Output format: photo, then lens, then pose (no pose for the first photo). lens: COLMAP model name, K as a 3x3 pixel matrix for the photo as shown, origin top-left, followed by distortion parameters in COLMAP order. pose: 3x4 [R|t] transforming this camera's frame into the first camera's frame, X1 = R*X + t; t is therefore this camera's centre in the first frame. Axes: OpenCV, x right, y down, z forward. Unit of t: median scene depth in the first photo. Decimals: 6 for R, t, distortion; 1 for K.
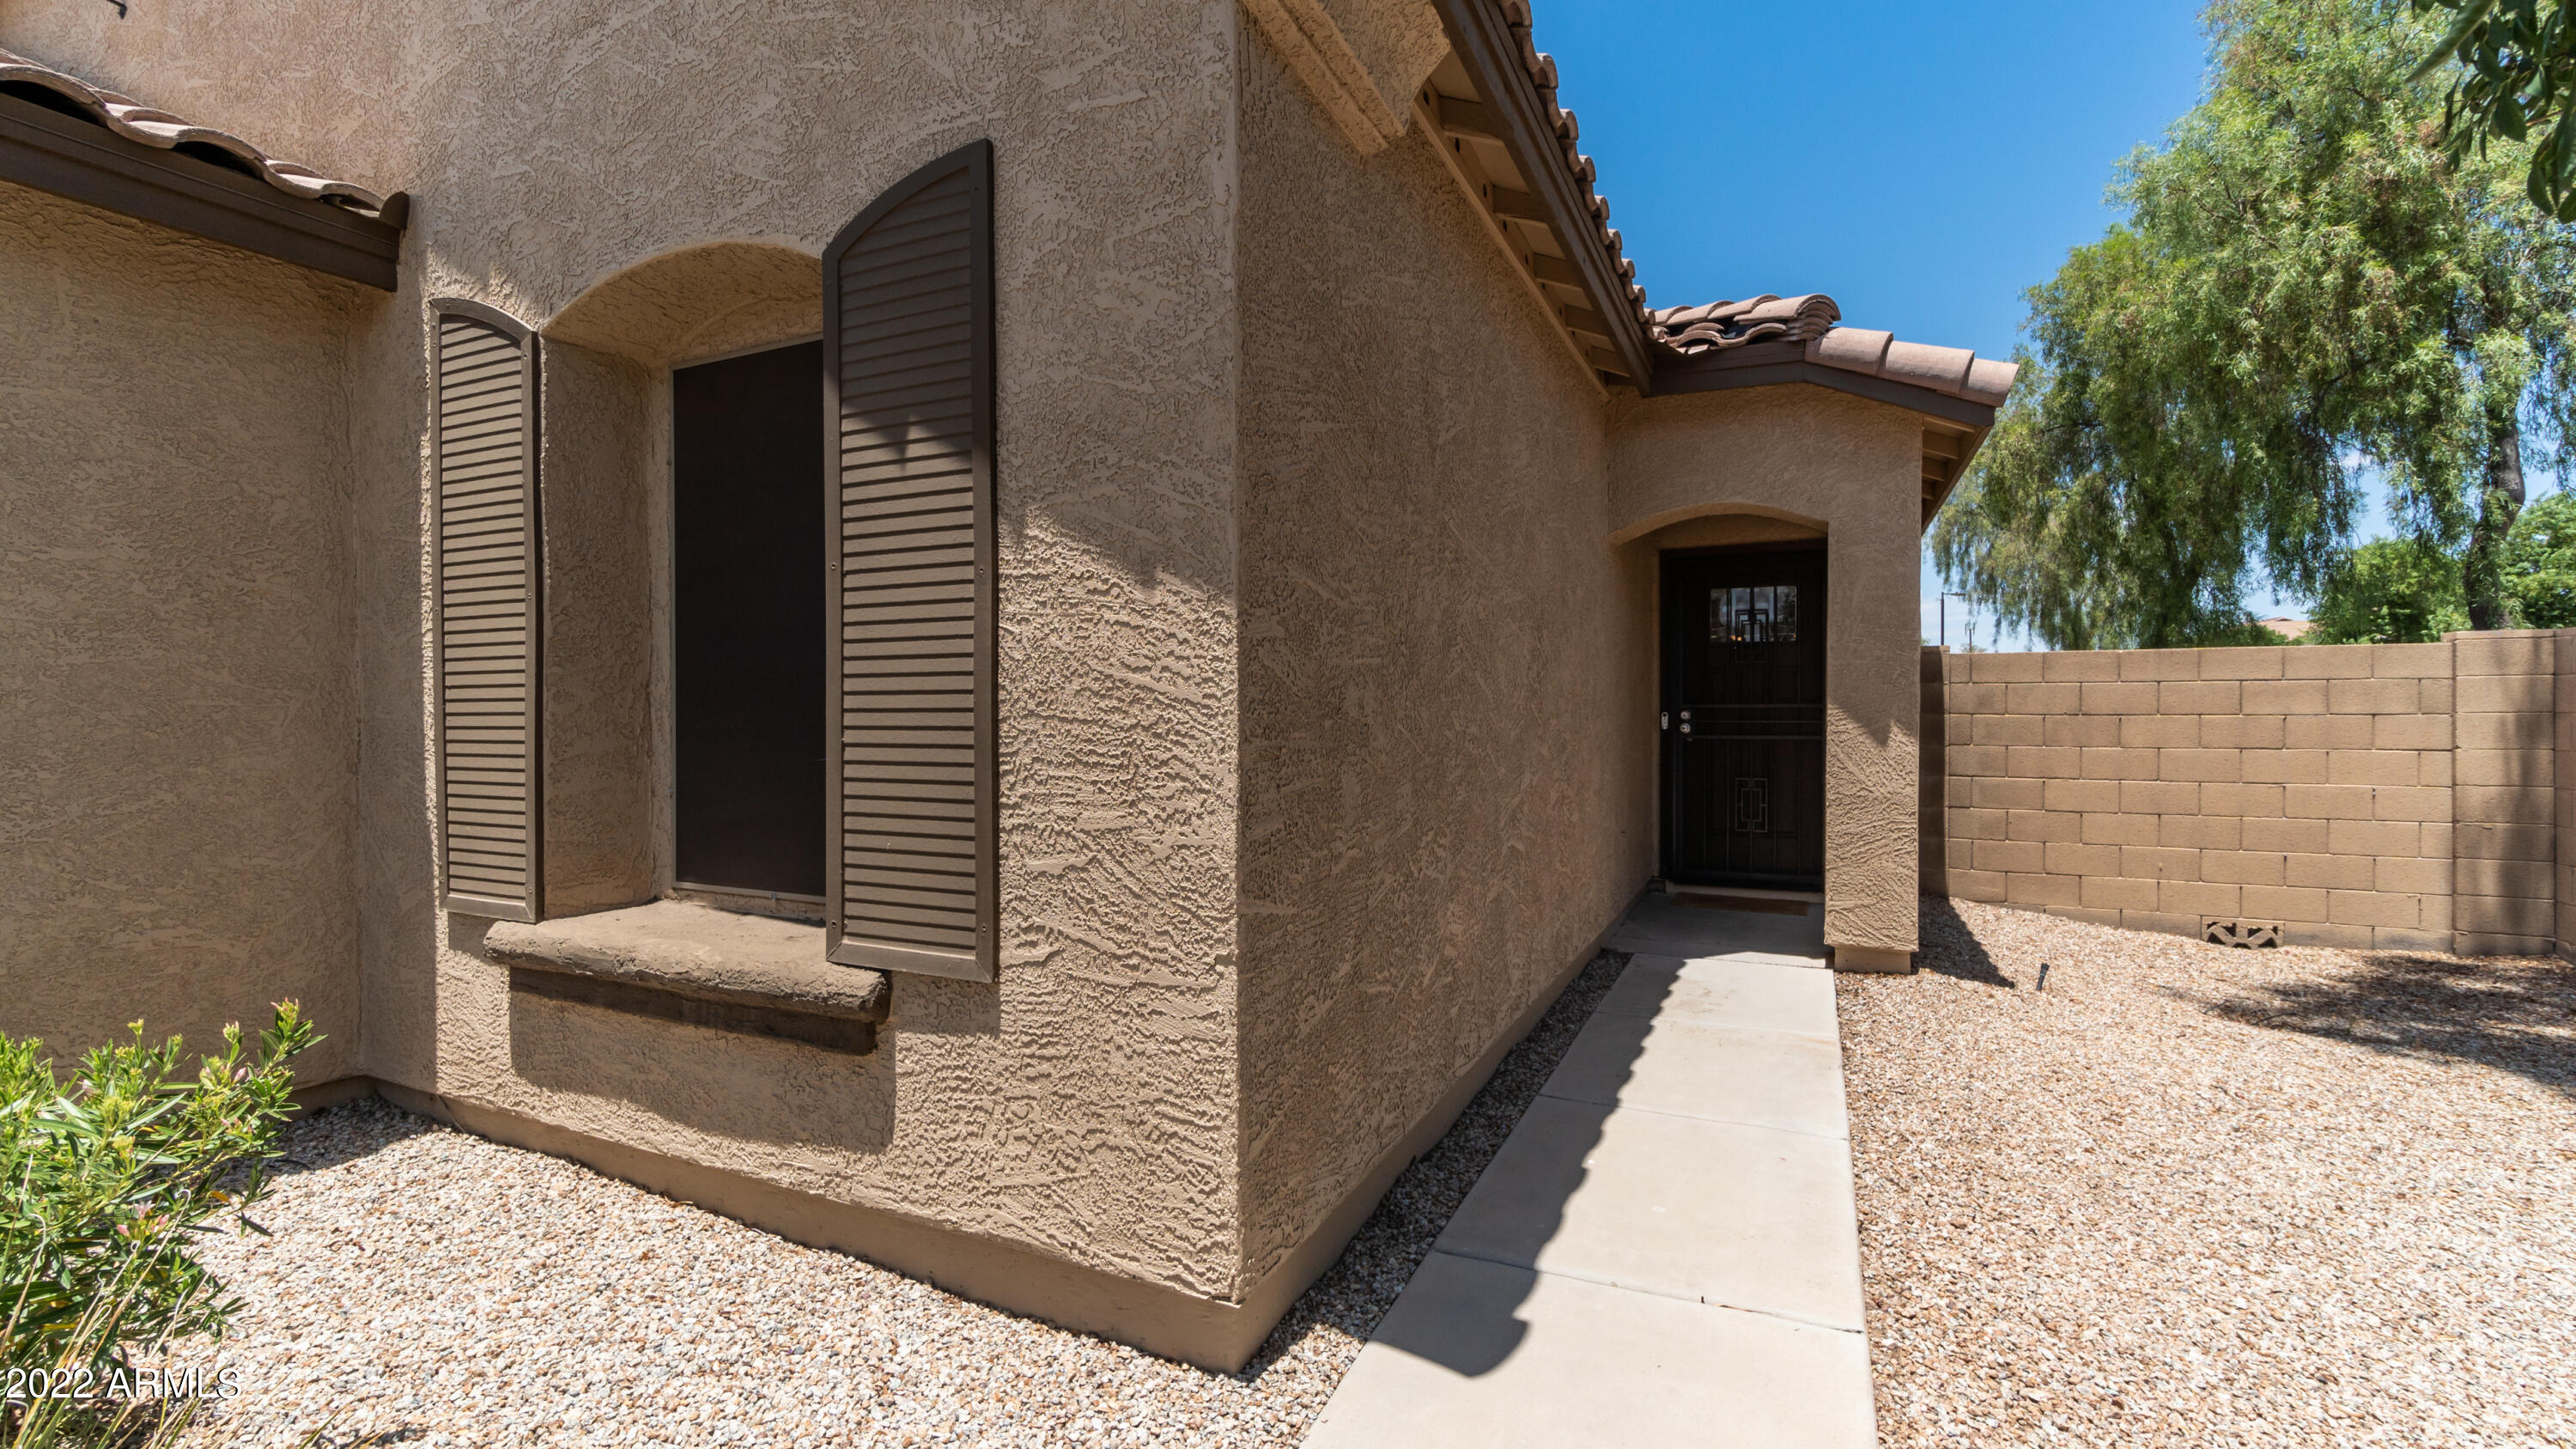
lens RADIAL K [[1128.9, 0, 1271.8], [0, 1128.9, 720.9], [0, 0, 1]] dist [-0.001062, -0.000014]
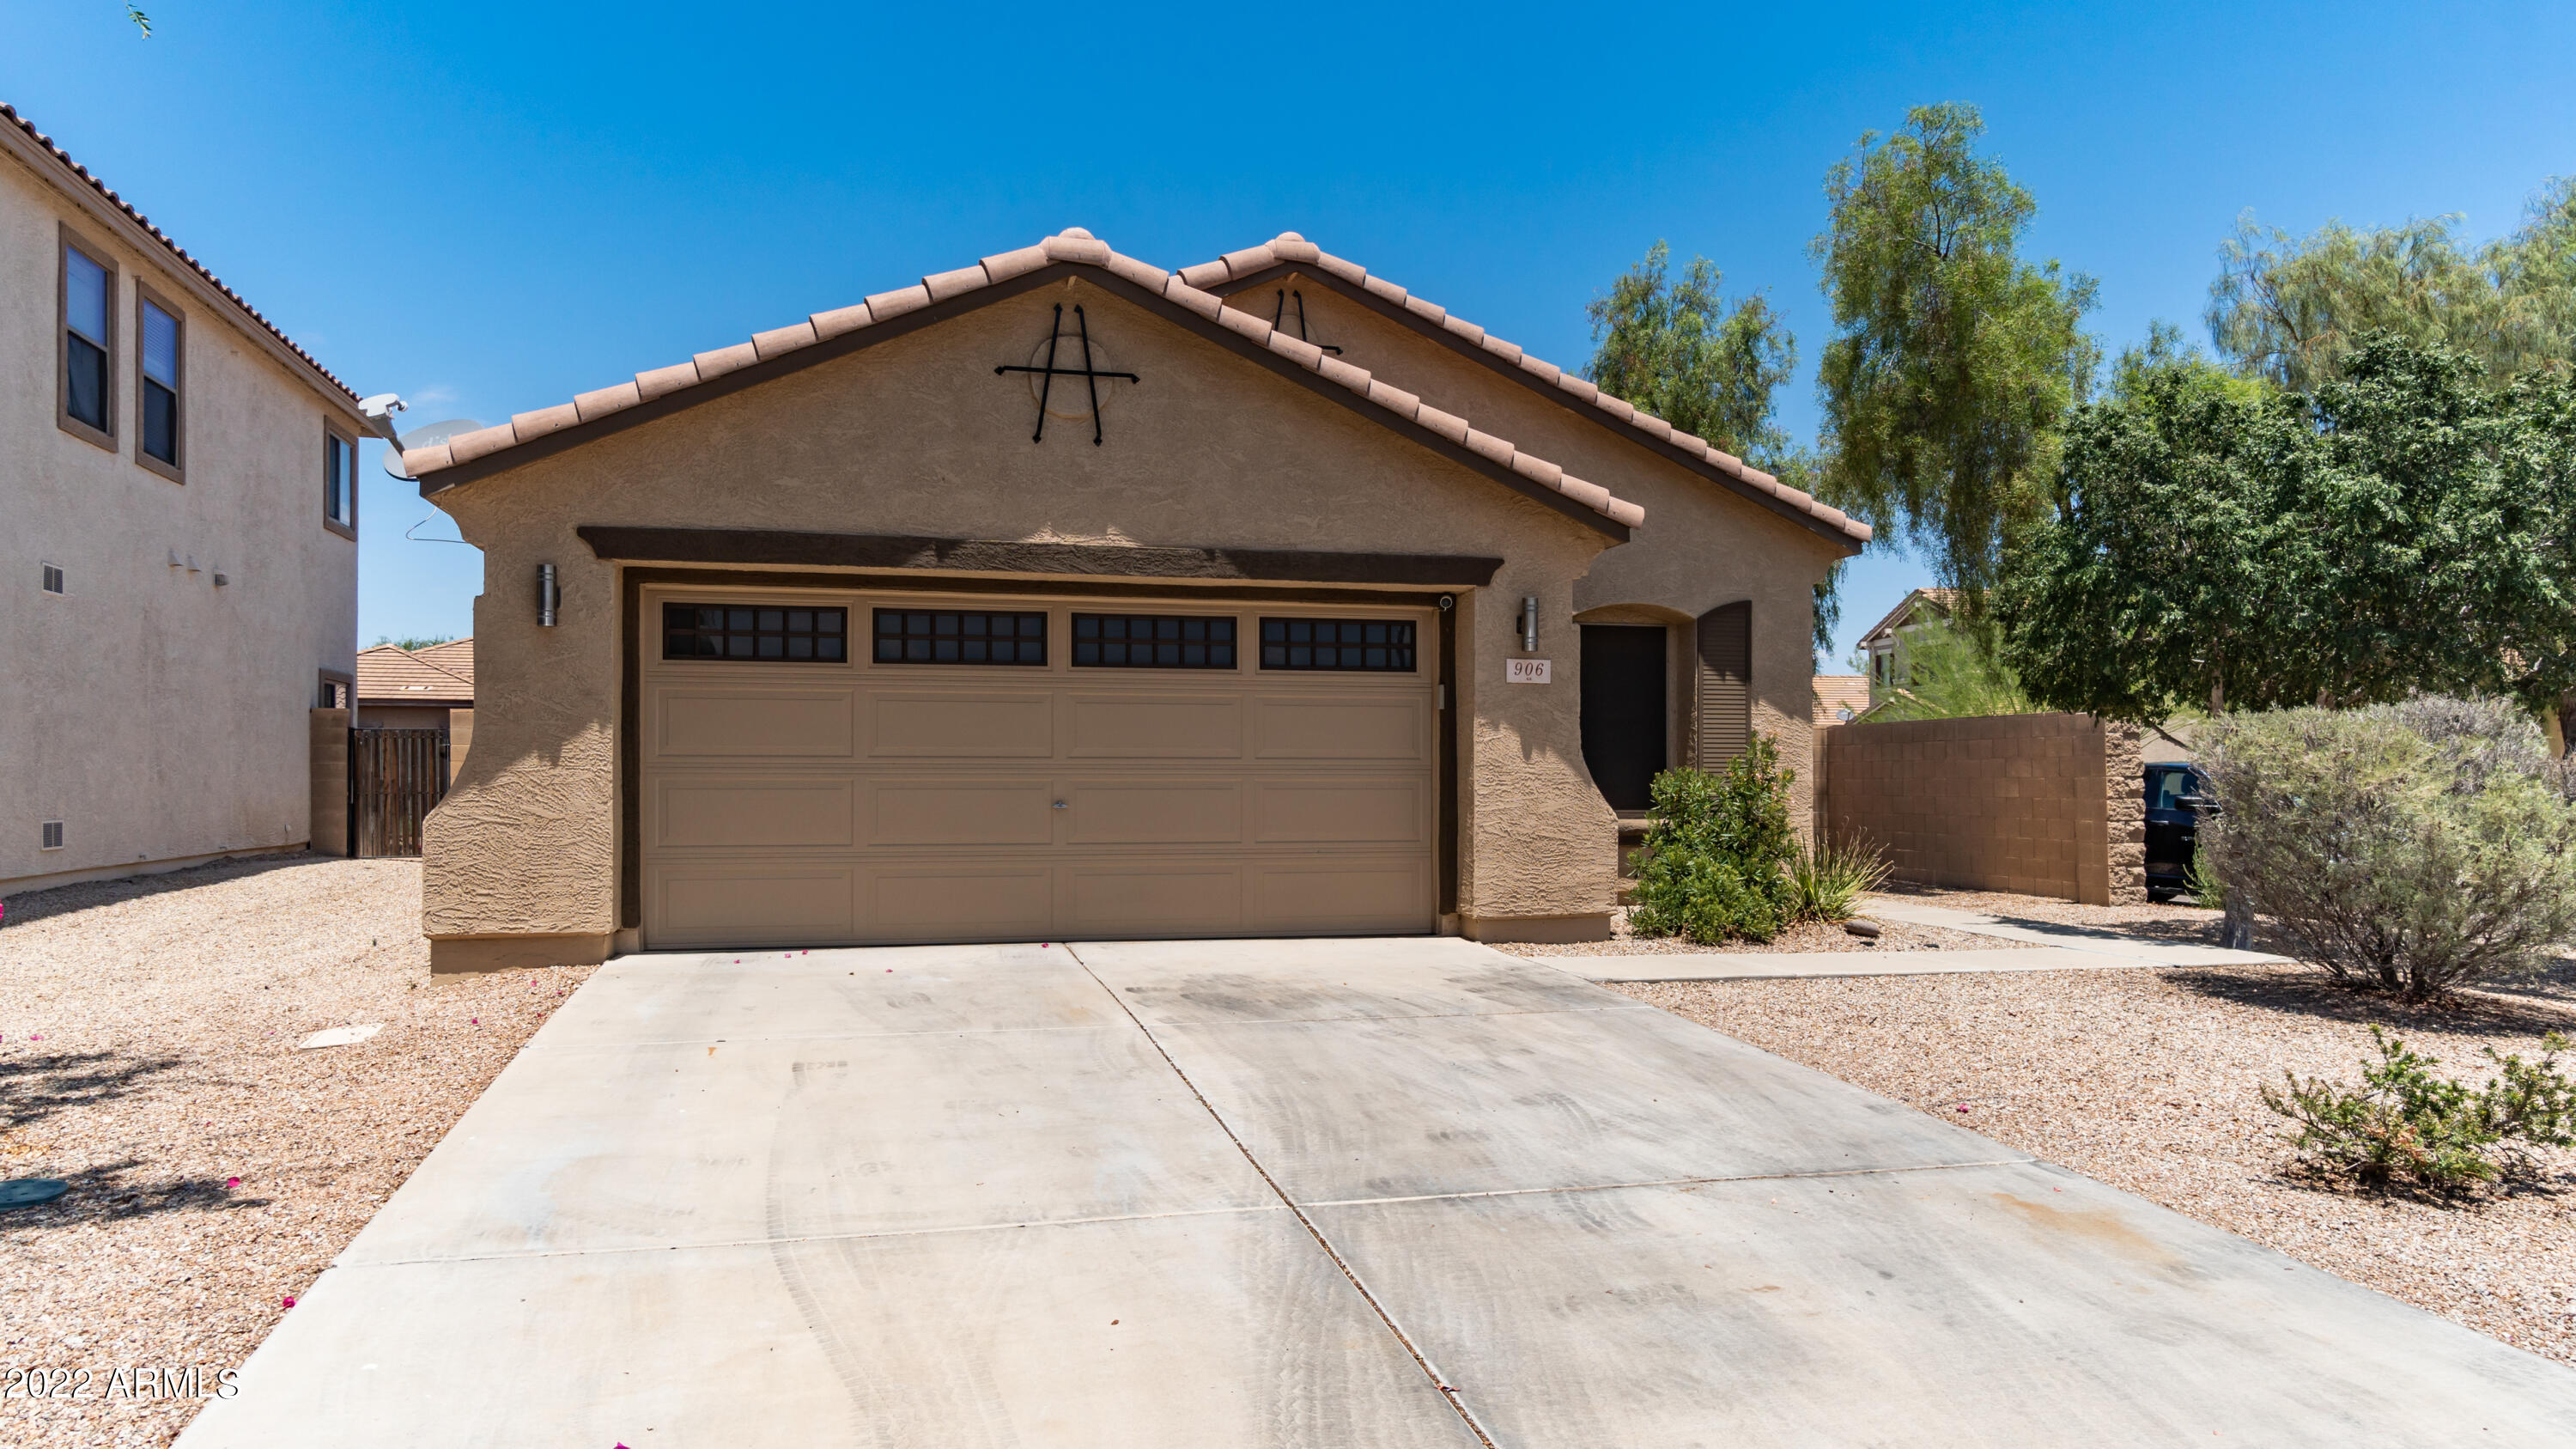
lens RADIAL K [[1654.8, 0, 1288.0], [0, 1654.8, 724.5], [0, 0, 1]] dist [-0.002299, 0.000756]
pose [[0.753983, 0.025883, 0.656383, -3.950414], [-0.000416, 0.999242, -0.038925, 0.099724], [-0.656893, 0.029075, 0.753423, -1.699934]]
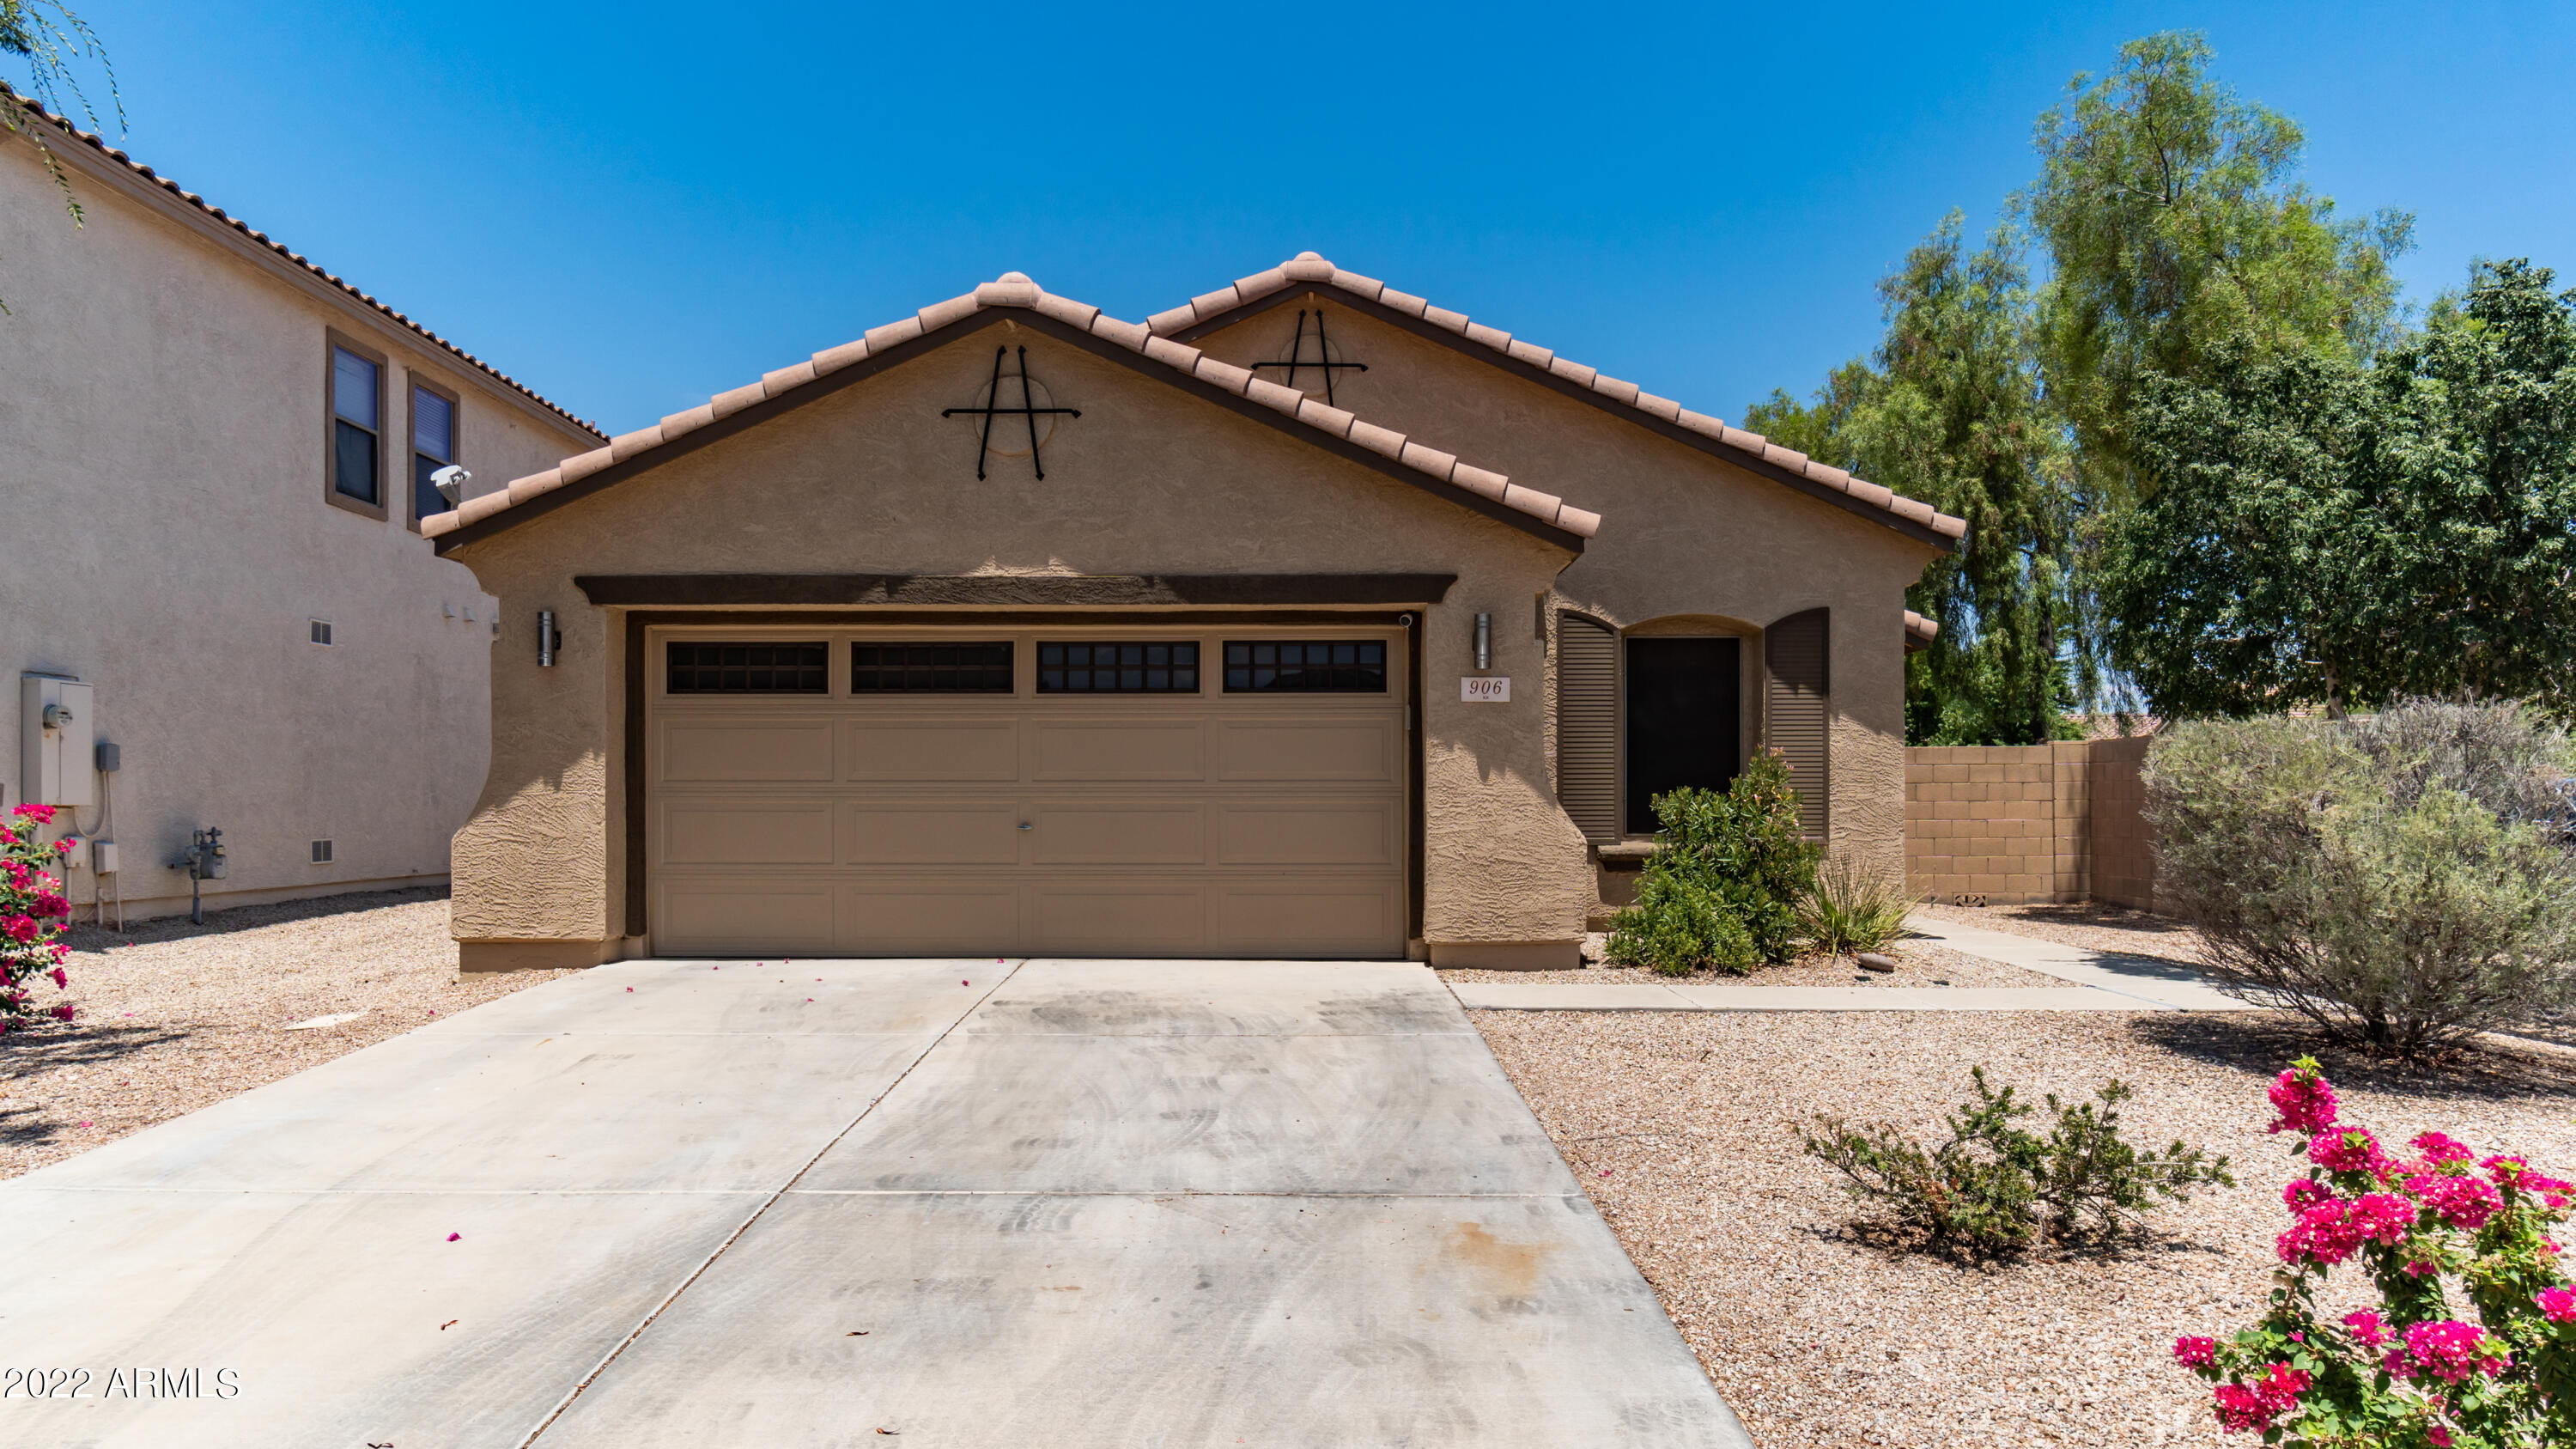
lens RADIAL K [[1719.4, 0, 1298.2], [0, 1719.4, 751.8], [0, 0, 1]] dist [-0.015866, 0.022946]
pose [[0.894933, 0.016186, 0.445907, -3.192503], [-0.000298, 0.999363, -0.035679, 0.104143], [-0.446200, 0.031797, 0.894368, -2.372770]]
